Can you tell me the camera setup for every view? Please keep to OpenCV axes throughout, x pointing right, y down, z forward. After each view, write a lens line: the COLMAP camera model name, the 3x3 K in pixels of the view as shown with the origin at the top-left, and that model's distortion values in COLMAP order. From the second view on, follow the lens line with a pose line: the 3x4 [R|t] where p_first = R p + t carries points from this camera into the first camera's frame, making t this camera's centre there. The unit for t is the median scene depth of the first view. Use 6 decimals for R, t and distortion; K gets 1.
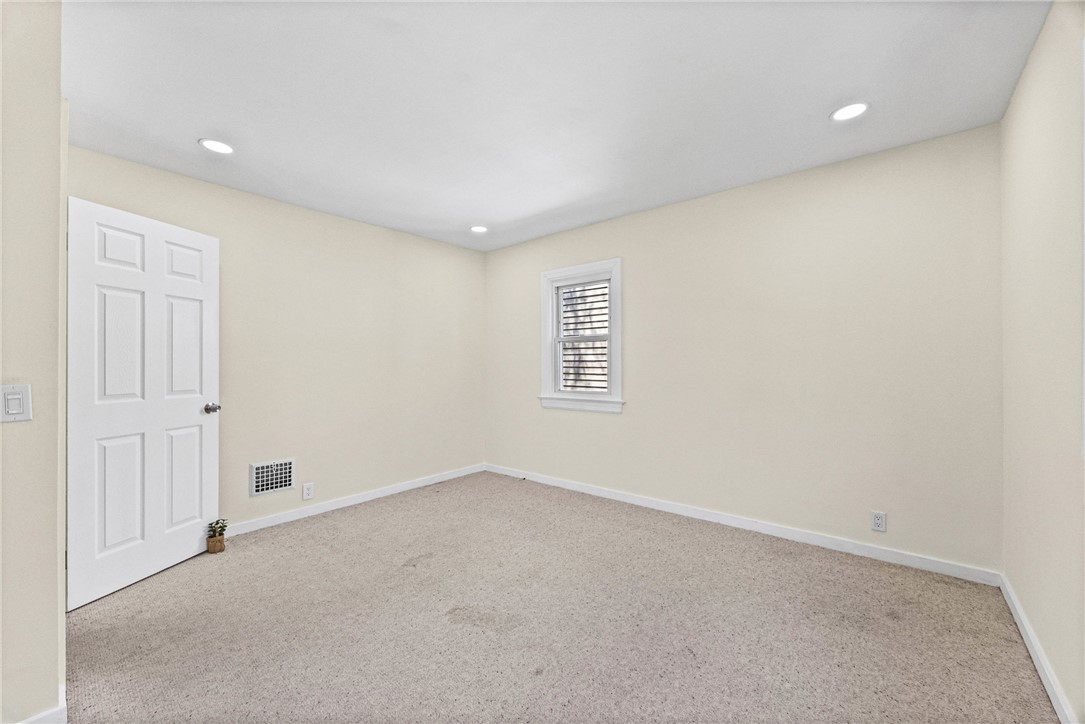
lens RADIAL K [[426.2, 0, 542.5], [0, 426.2, 362.0], [0, 0, 1]] dist [-0.000547, -0.000040]
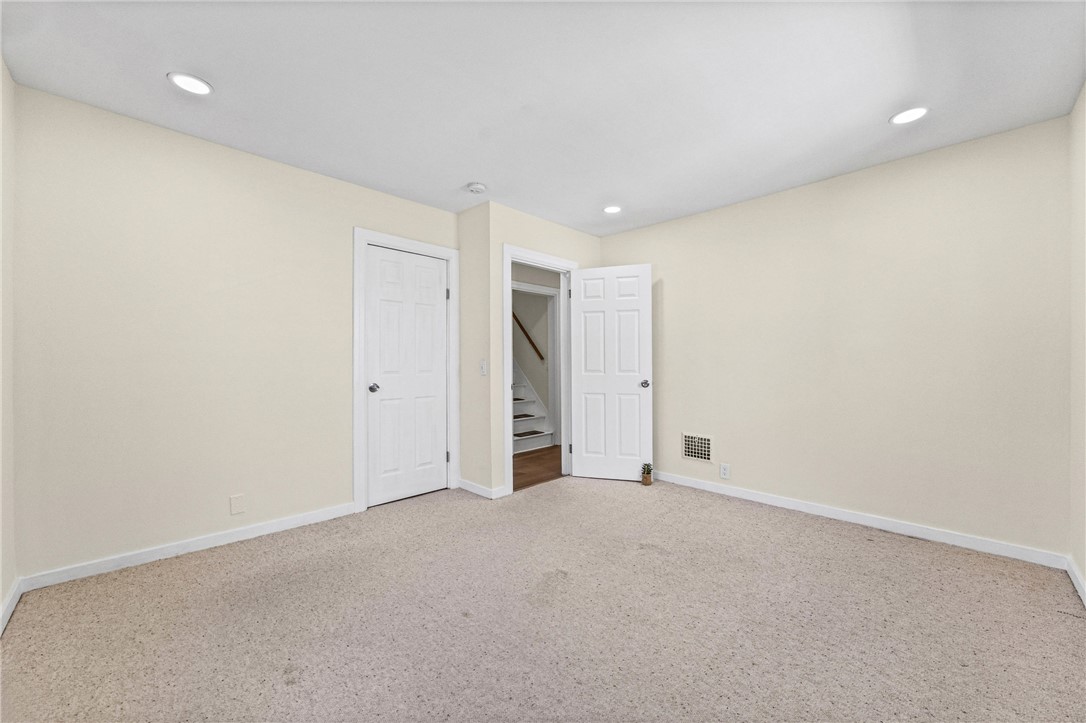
lens RADIAL K [[420.9, 0, 542.9], [0, 420.9, 355.2], [0, 0, 1]] dist [-0.001283, -0.000065]
pose [[-0.099547, -0.004439, -0.995023, 0.649027], [0.009039, 0.999945, -0.005365, 0.016535], [0.994992, -0.009528, -0.099501, 0.774570]]
